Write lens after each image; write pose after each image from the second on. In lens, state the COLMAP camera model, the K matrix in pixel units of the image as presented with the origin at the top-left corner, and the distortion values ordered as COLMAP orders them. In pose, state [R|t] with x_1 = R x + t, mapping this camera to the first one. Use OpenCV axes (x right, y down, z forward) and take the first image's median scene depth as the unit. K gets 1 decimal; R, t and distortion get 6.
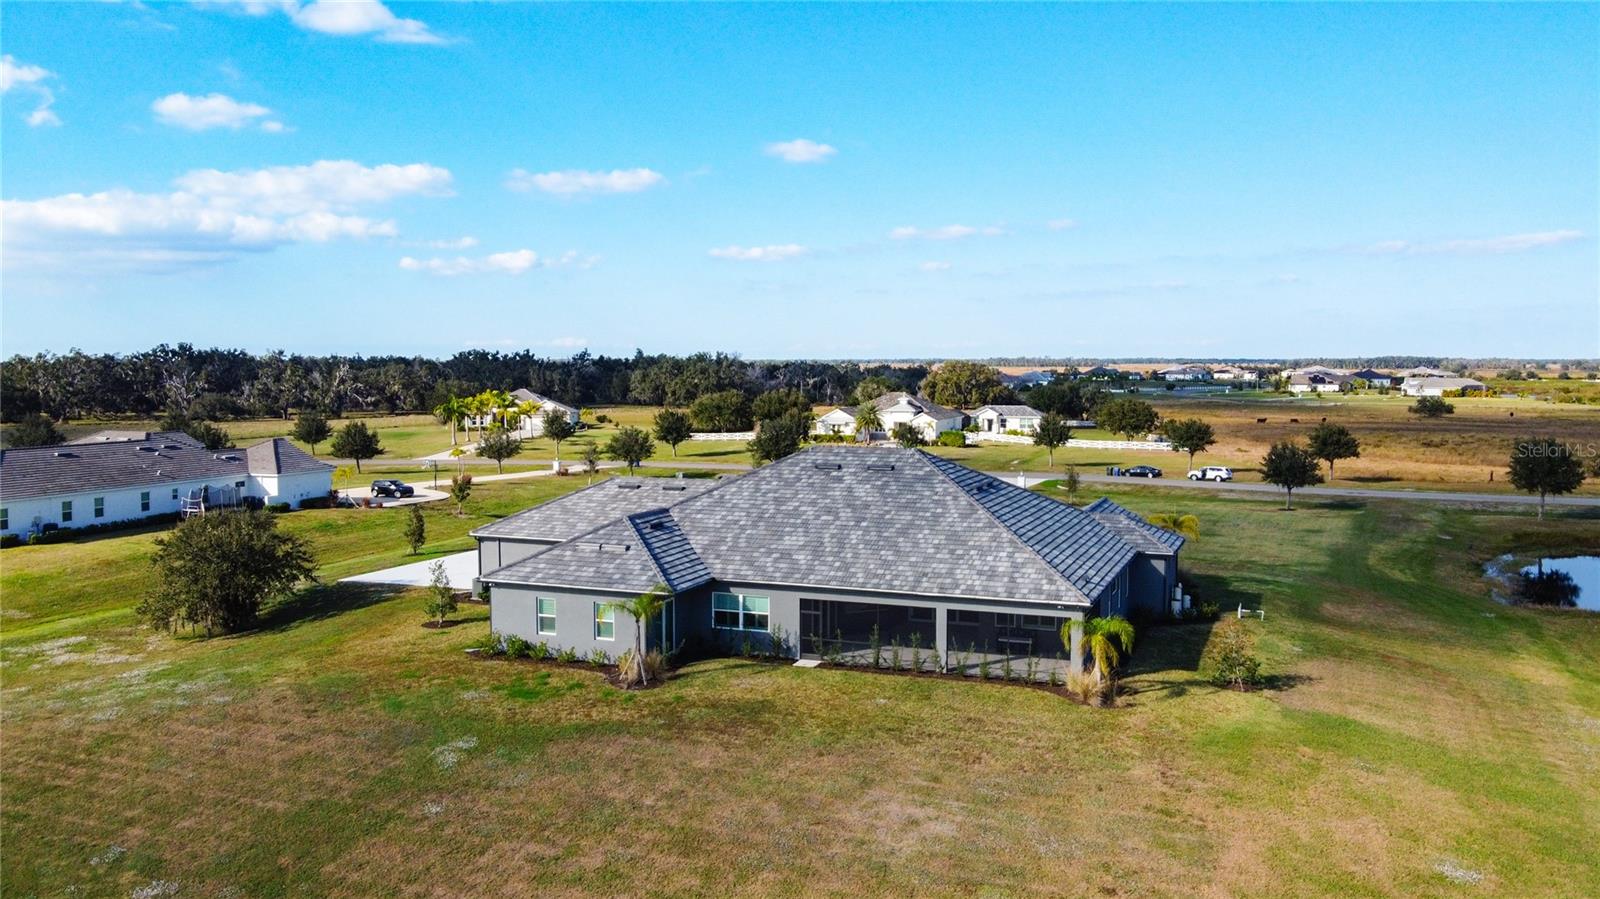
lens RADIAL K [[1256.3, 0, 771.4], [0, 1256.3, 421.4], [0, 0, 1]] dist [-0.019549, 0.049625]
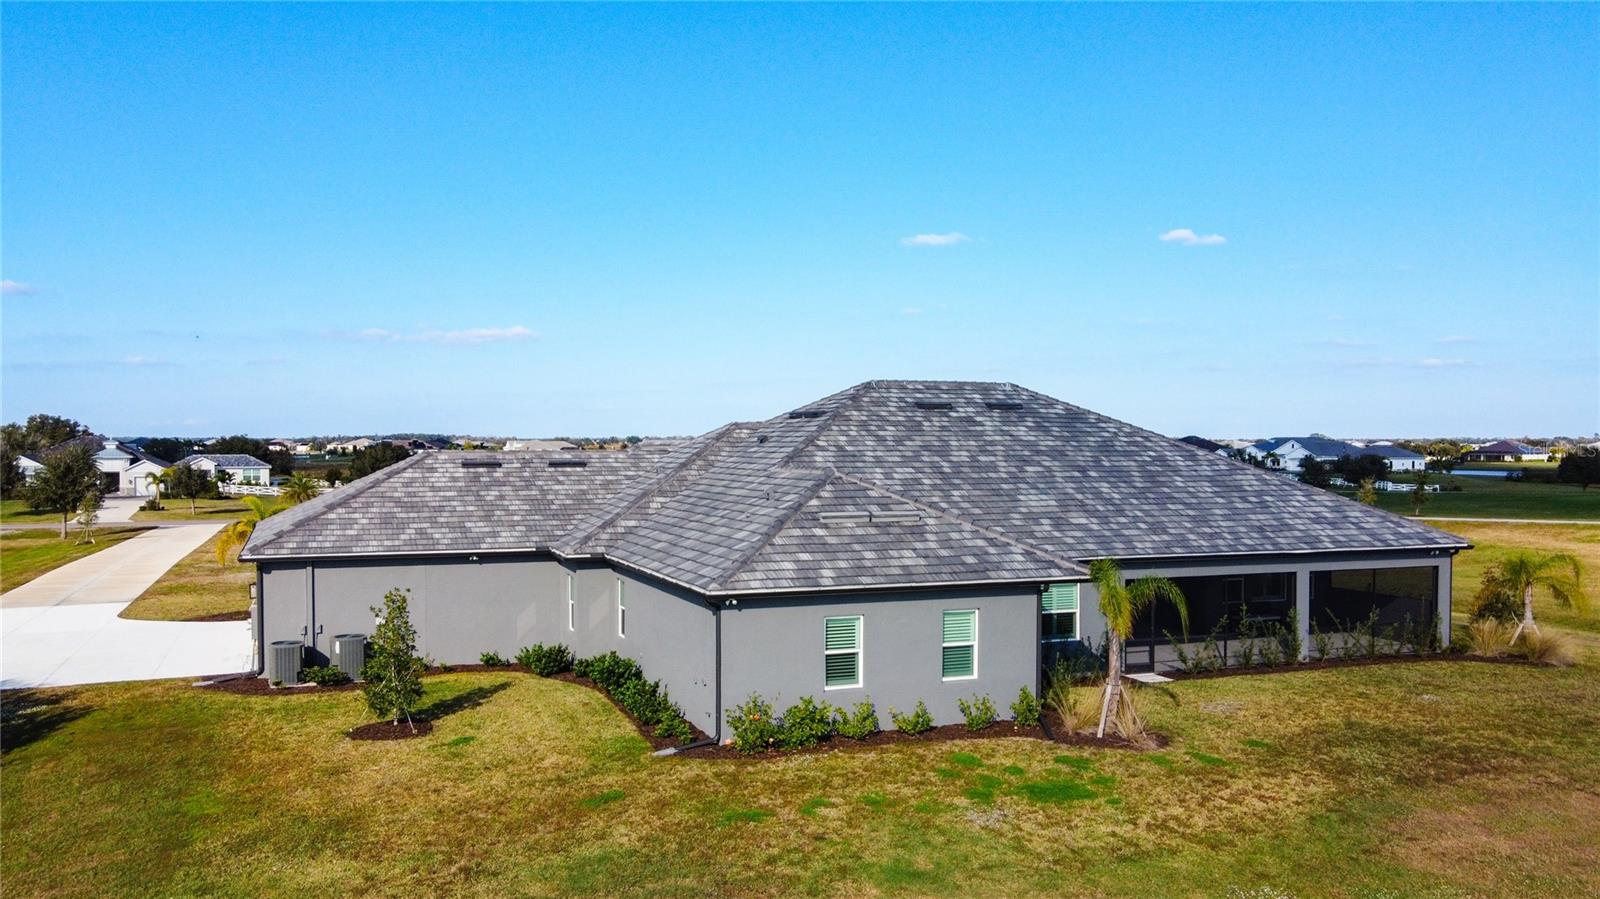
lens RADIAL K [[1256.3, 0, 796.3], [0, 1256.3, 451.5], [0, 0, 1]] dist [-0.019549, 0.049625]
pose [[0.723225, 0.000826, 0.690612, -0.240094], [0.025844, 0.999266, -0.028259, 0.039741], [-0.690129, 0.038286, 0.722673, 0.289103]]
